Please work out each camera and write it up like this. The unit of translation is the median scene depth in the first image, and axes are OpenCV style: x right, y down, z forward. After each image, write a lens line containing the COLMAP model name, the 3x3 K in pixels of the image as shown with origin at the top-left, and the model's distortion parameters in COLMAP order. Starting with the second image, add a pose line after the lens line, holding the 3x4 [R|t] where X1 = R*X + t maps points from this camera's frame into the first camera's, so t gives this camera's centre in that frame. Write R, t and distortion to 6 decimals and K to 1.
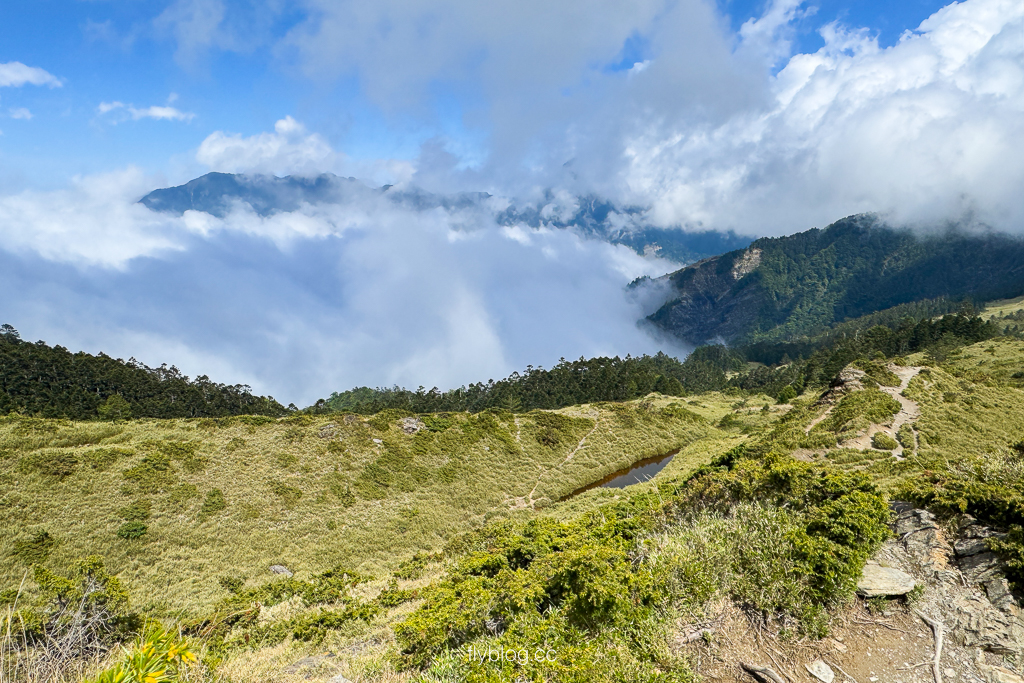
lens RADIAL K [[657.0, 0, 509.3], [0, 657.0, 342.4], [0, 0, 1]] dist [-0.008996, 0.004455]
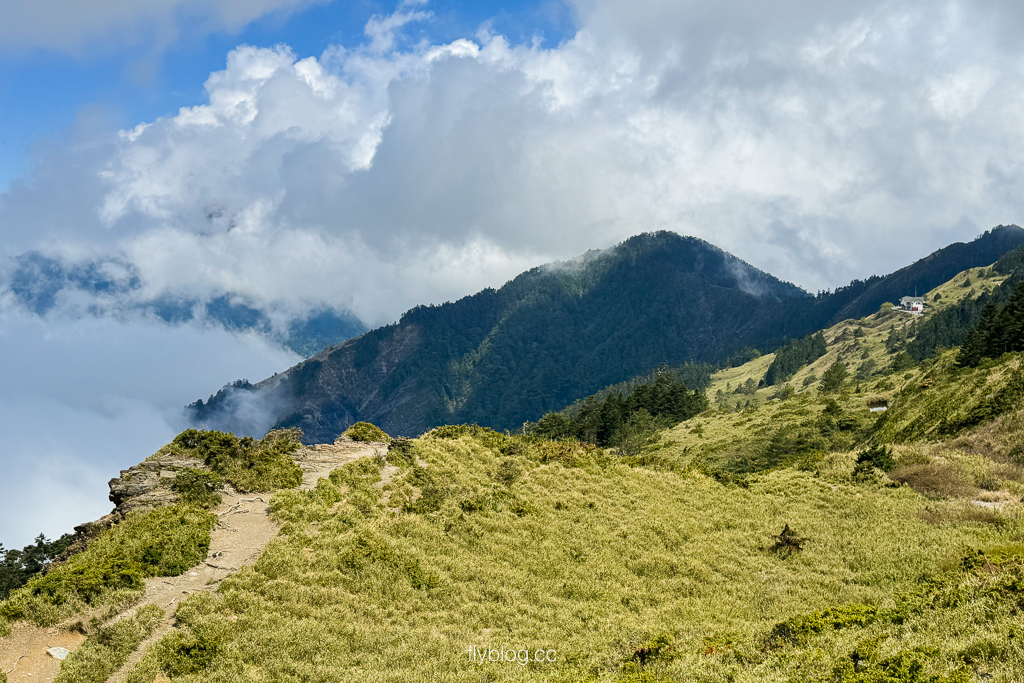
lens RADIAL K [[1066.0, 0, 519.6], [0, 1066.0, 331.5], [0, 0, 1]] dist [0.092837, 0.000000]
pose [[0.898987, -0.063978, 0.433277, 0.313971], [0.126818, 0.984919, -0.117696, 0.045916], [-0.419212, 0.160754, 0.893543, 0.278727]]
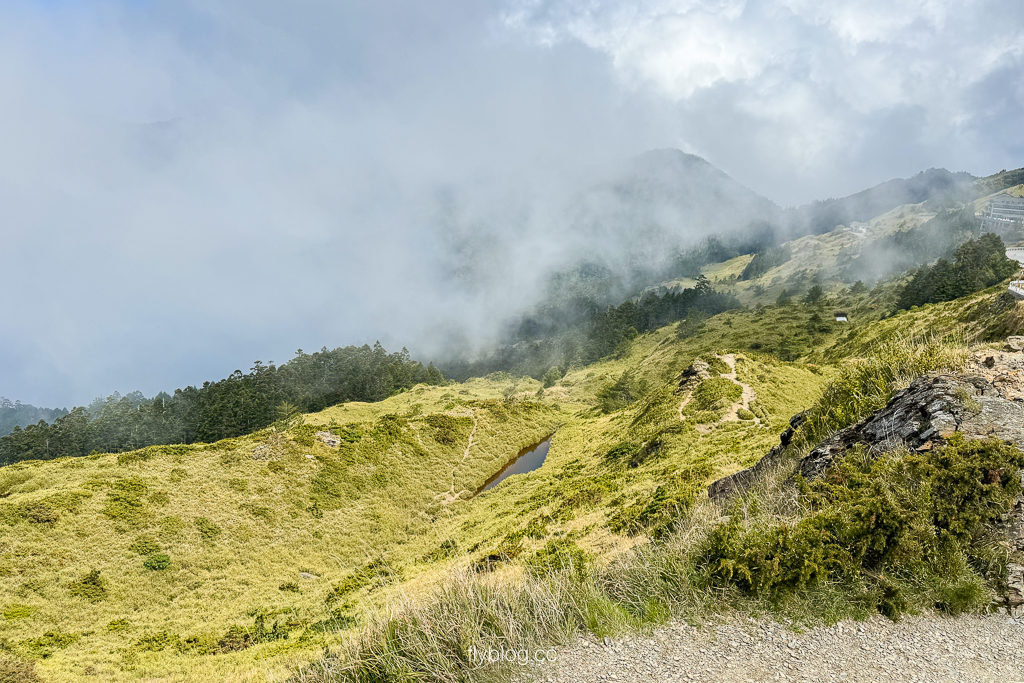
lens RADIAL K [[830.0, 0, 510.9], [0, 830.0, 336.3], [0, 0, 1]] dist [0.086840, -0.116356]
pose [[0.915045, -0.048141, 0.400469, -0.346520], [0.039392, 0.998772, 0.030056, -0.053305], [-0.401424, -0.011728, 0.915817, -0.266122]]
